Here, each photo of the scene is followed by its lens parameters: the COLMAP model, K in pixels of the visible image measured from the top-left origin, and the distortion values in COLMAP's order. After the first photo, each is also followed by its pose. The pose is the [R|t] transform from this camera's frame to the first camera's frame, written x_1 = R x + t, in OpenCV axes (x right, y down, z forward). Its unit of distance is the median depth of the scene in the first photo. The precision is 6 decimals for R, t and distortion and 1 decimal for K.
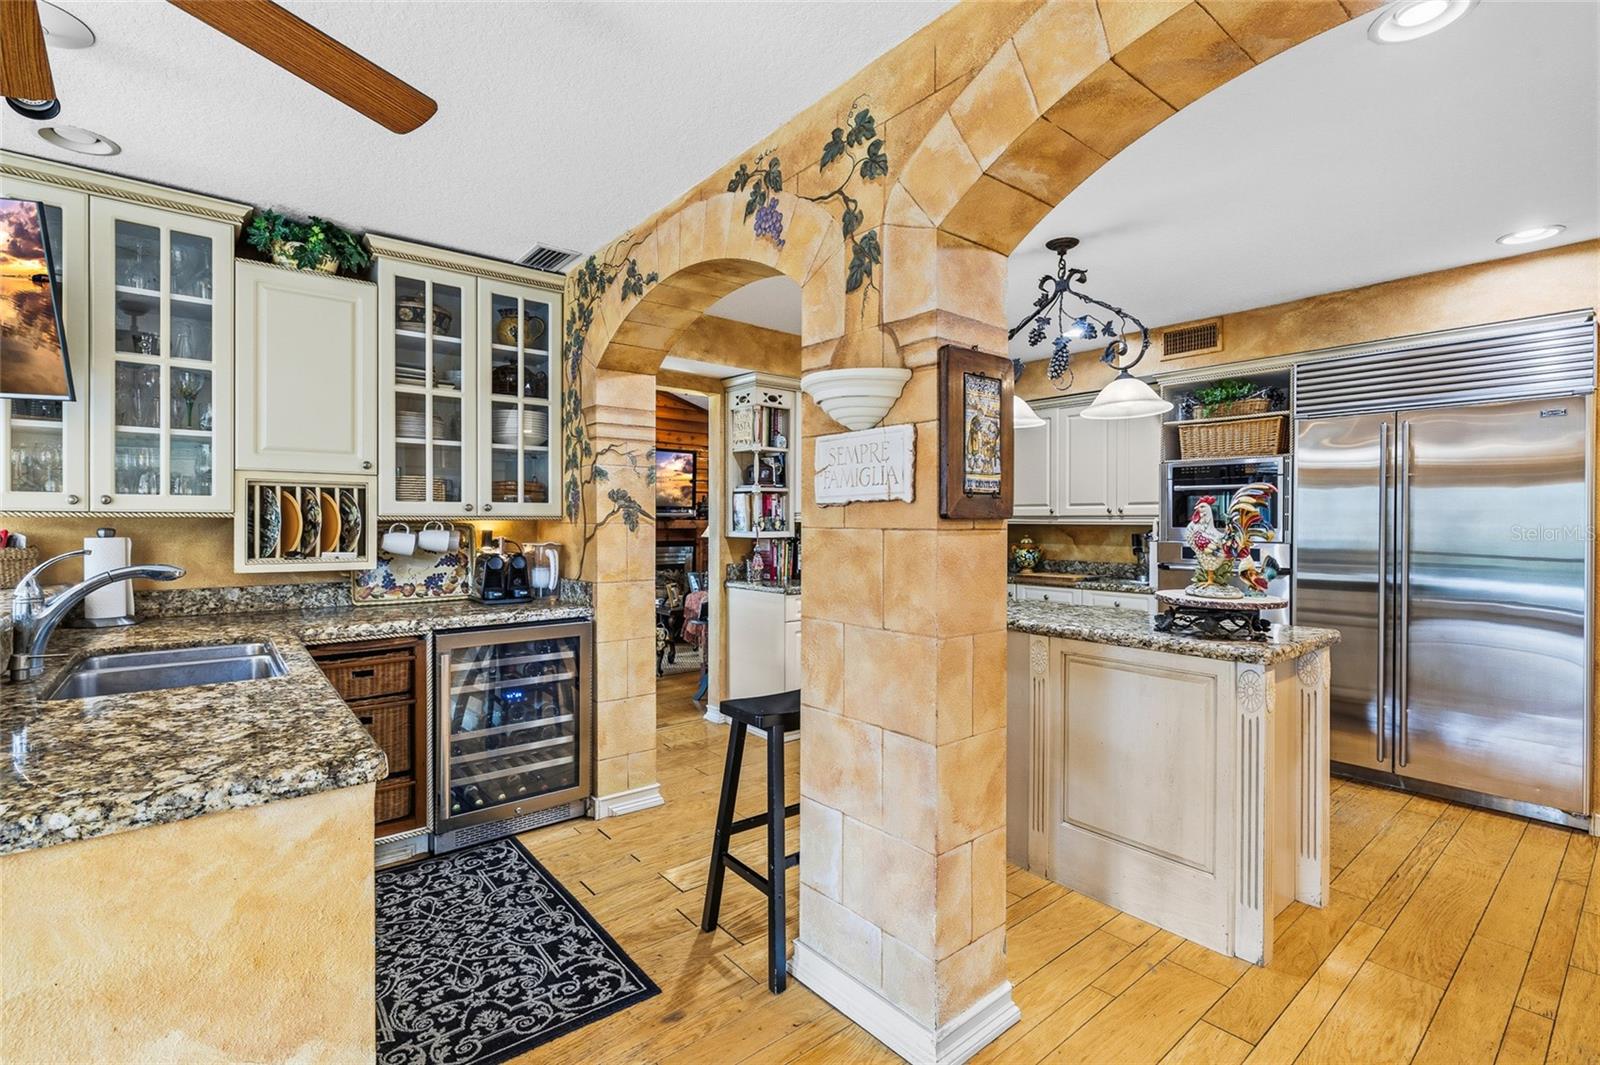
lens RADIAL K [[721.4, 0, 789.0], [0, 721.4, 531.1], [0, 0, 1]] dist [-0.005443, 0.001242]
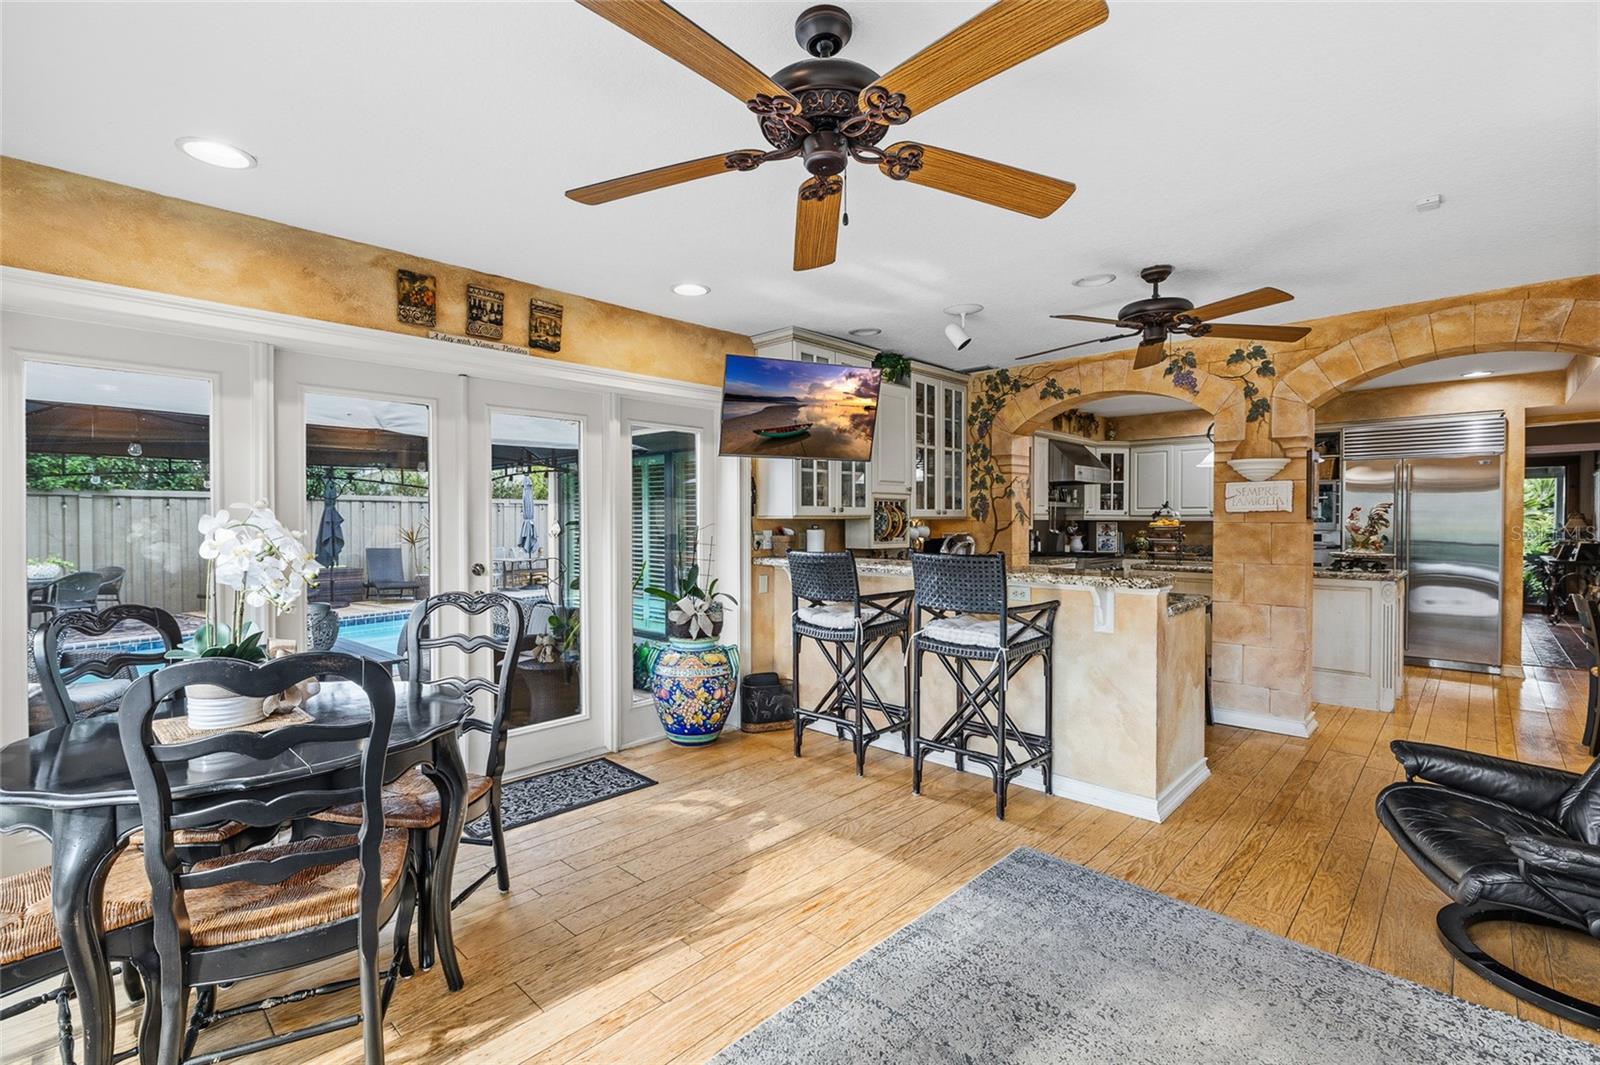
lens RADIAL K [[721.4, 0, 778.2], [0, 721.4, 536.3], [0, 0, 1]] dist [-0.005443, 0.001242]
pose [[0.993304, -0.006796, 0.115327, -1.669999], [0.005422, 0.999911, 0.012219, 0.003511], [-0.115400, -0.011512, 0.993252, -1.125161]]
